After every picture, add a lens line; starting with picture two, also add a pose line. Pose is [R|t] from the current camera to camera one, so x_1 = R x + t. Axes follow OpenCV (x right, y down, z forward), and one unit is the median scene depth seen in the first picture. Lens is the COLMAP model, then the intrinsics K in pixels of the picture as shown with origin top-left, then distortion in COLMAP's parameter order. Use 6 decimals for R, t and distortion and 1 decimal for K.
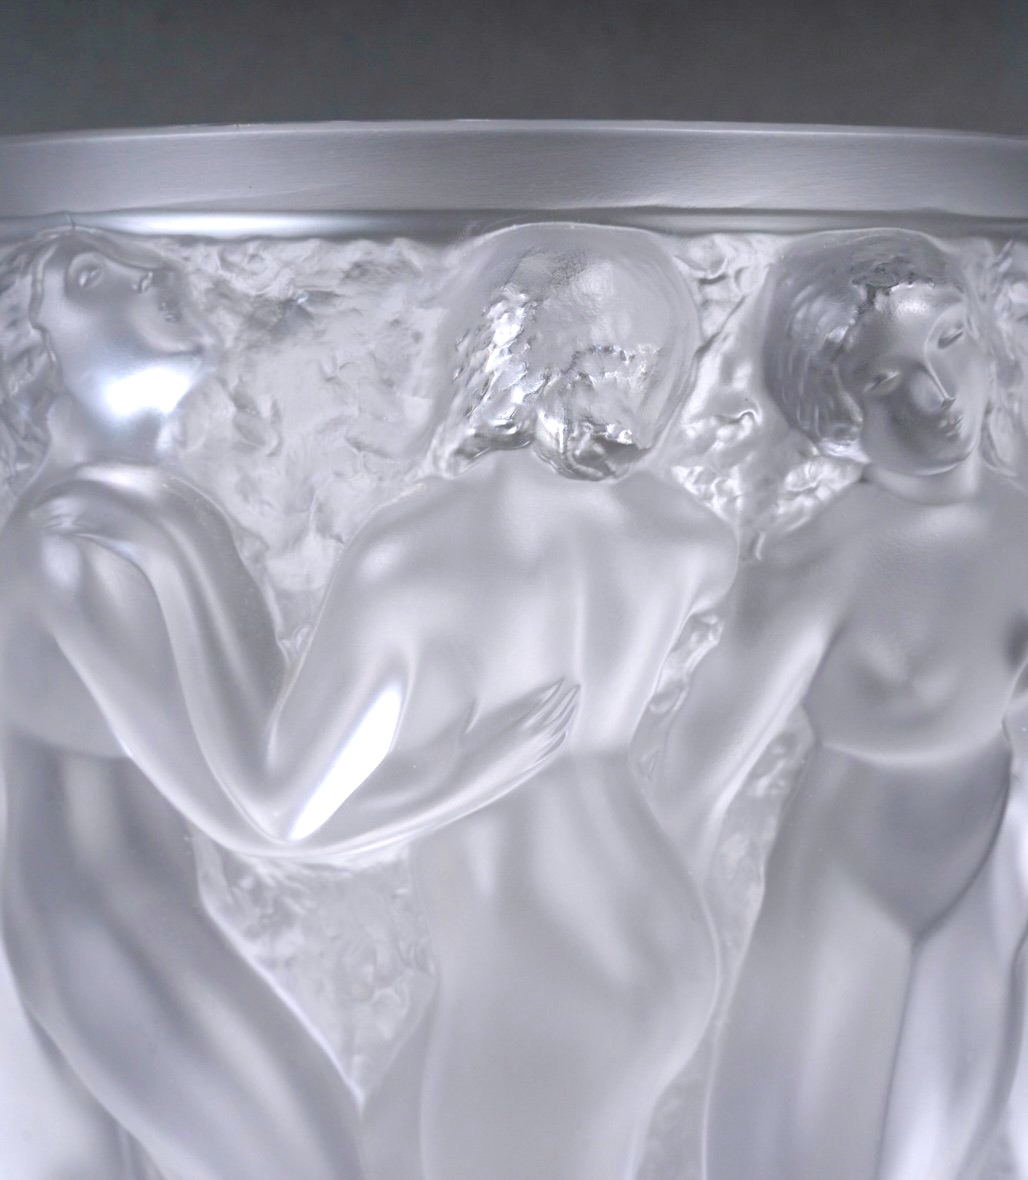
lens RADIAL K [[3300.1, 0, 513.5], [0, 3300.1, 589.3], [0, 0, 1]] dist [-0.058985, 0.000000]
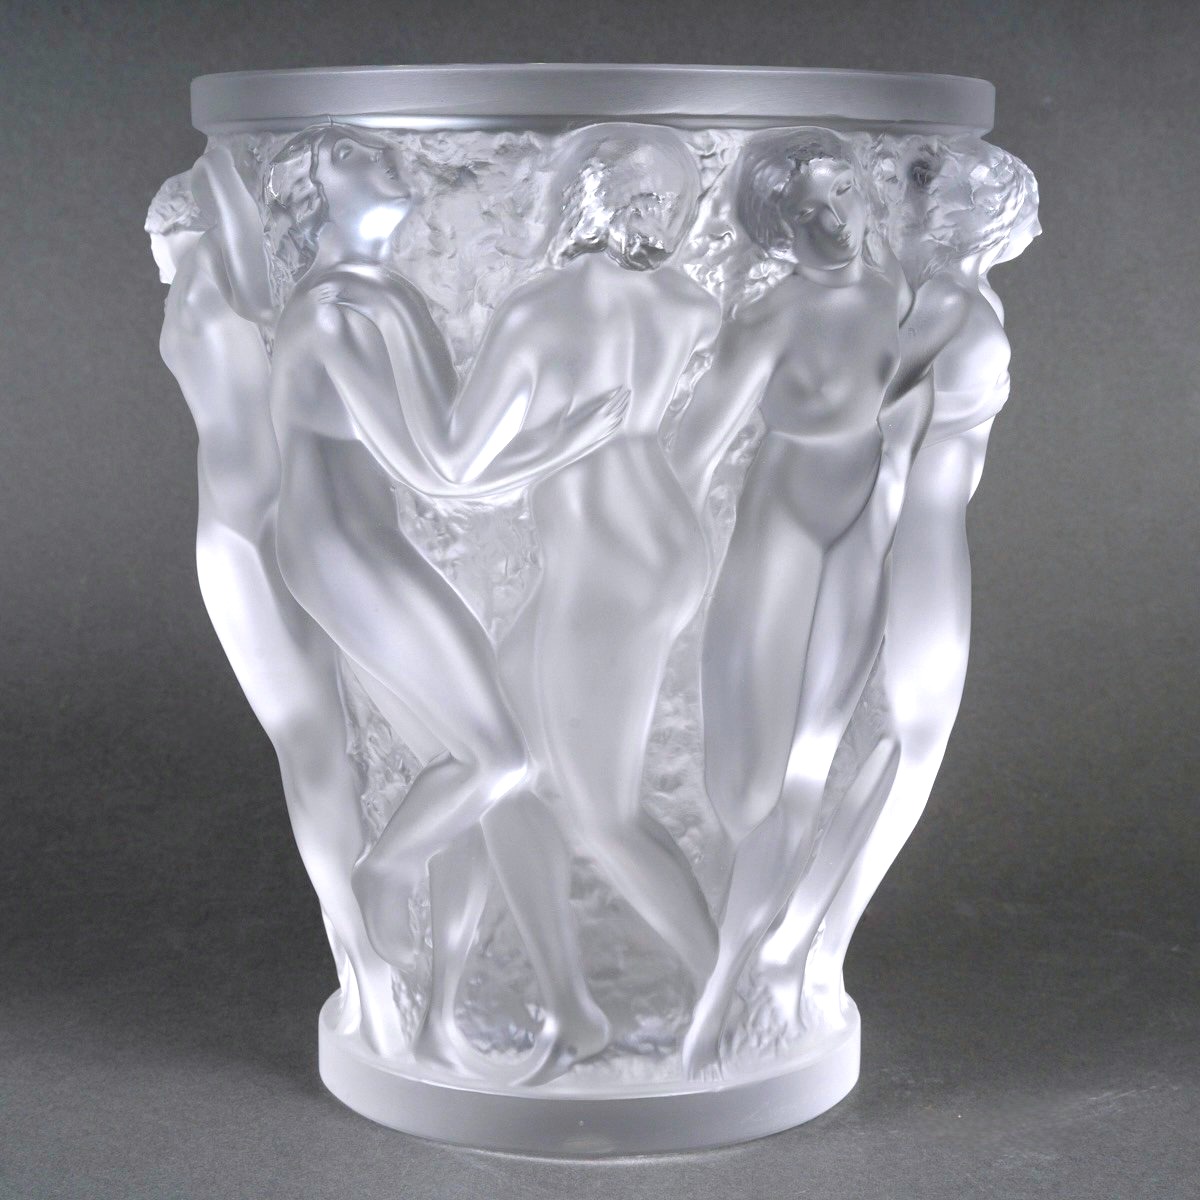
lens RADIAL K [[3141.4, 0, 600.1], [0, 3141.4, 601.1], [0, 0, 1]] dist [-0.047412, 0.000000]
pose [[0.999272, -0.001791, 0.038103, -0.058359], [0.000094, 0.999009, 0.044499, 0.065345], [-0.038145, -0.044463, 0.998283, -0.643375]]
